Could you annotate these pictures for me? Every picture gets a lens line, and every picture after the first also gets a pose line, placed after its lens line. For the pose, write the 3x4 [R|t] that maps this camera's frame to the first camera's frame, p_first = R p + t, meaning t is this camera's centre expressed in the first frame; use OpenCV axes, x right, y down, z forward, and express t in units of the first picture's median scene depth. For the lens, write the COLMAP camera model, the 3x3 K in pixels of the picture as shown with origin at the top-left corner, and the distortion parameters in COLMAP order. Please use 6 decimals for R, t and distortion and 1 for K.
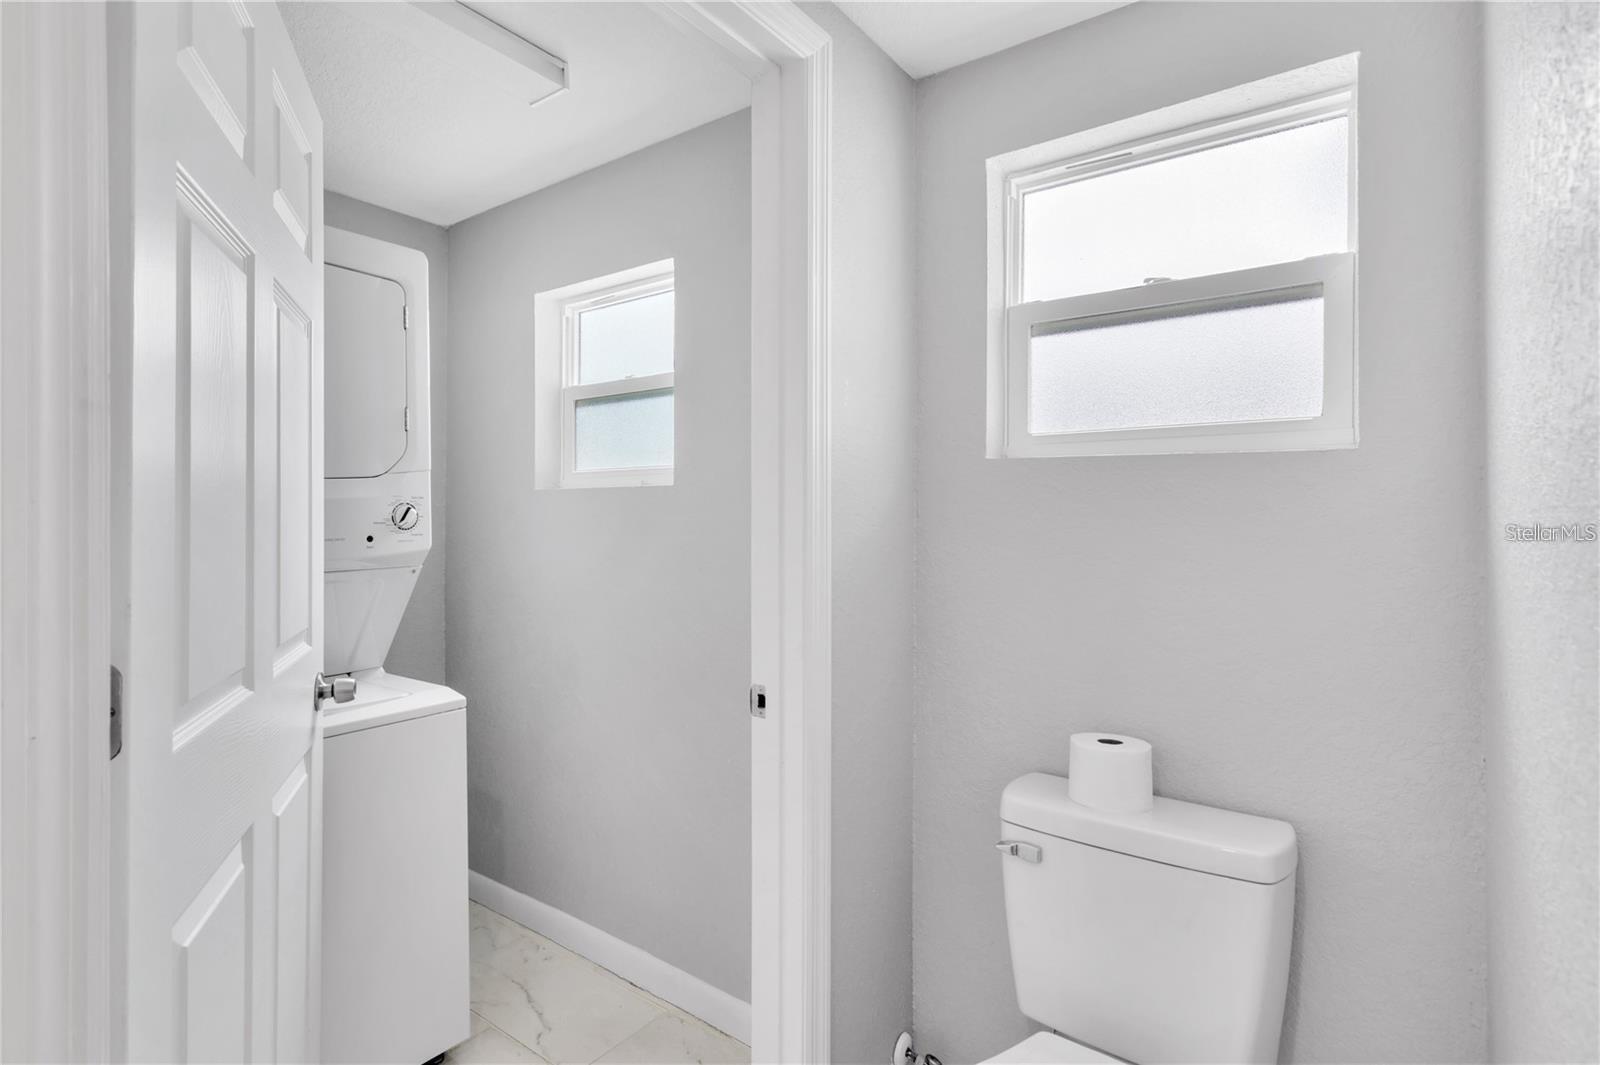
lens RADIAL K [[788.1, 0, 801.7], [0, 788.1, 525.3], [0, 0, 1]] dist [-0.000016, 0.000438]
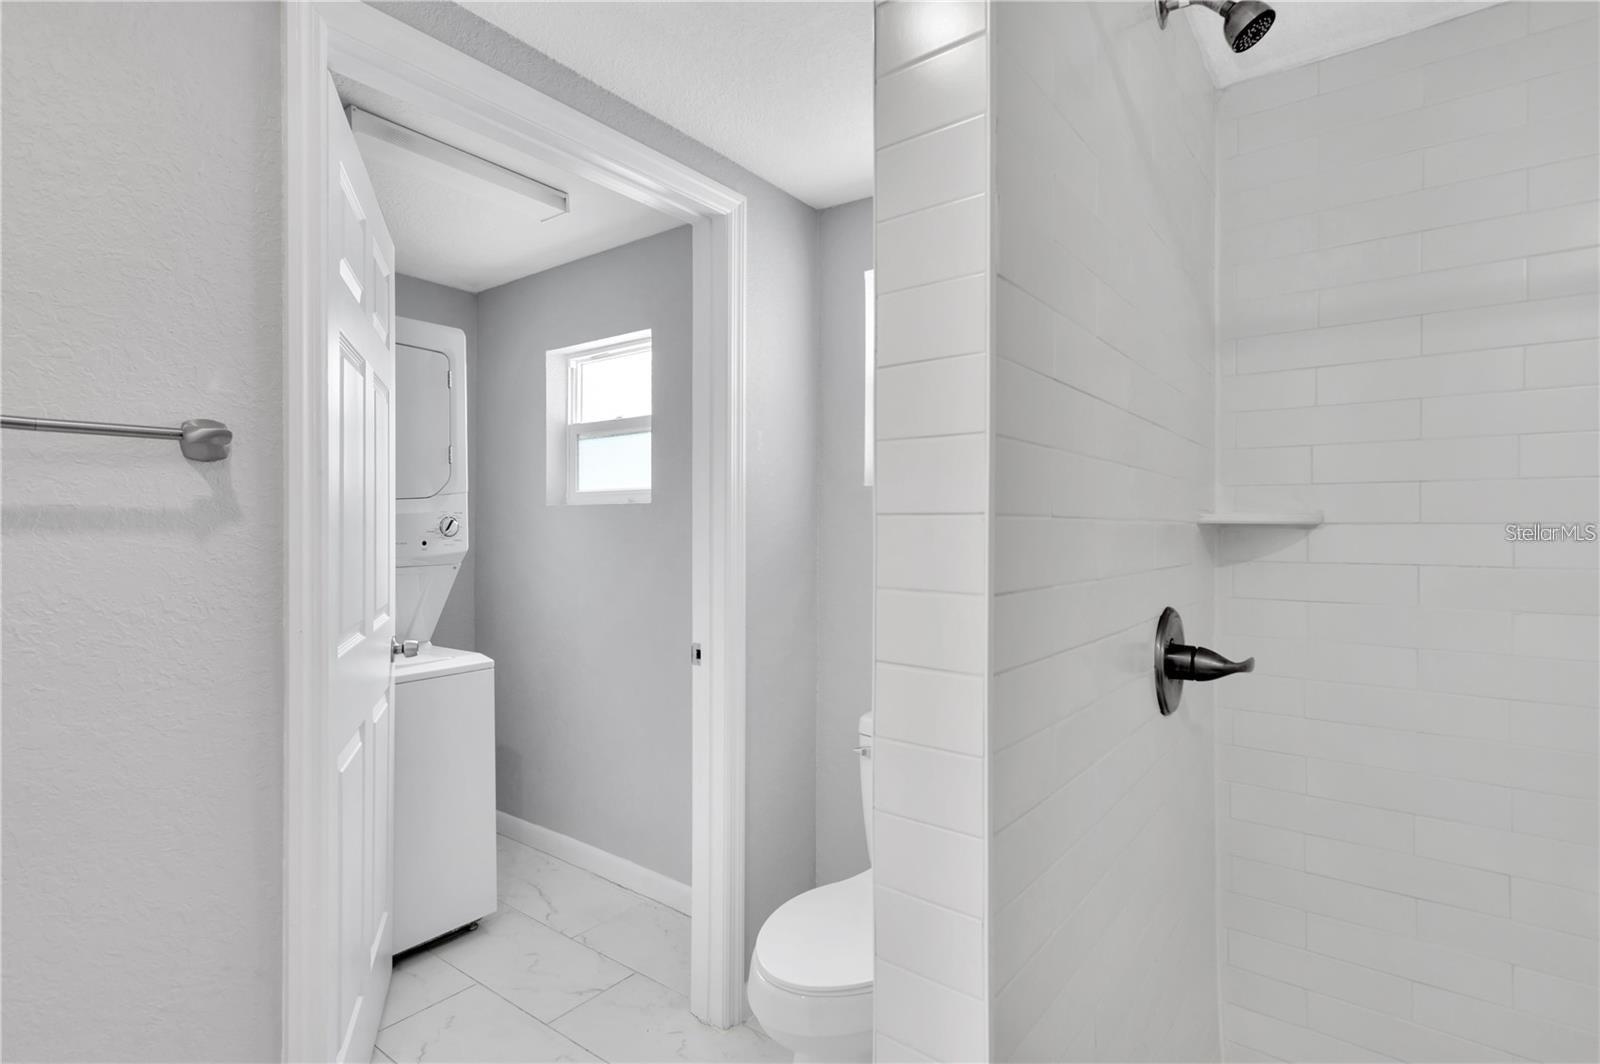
lens RADIAL K [[771.1, 0, 798.2], [0, 771.1, 537.5], [0, 0, 1]] dist [0.000697, 0.000830]
pose [[0.999868, 0.000845, -0.016223, 0.117287], [-0.000811, 0.999997, 0.002145, 0.003787], [0.016225, -0.002132, 0.999866, -0.314253]]
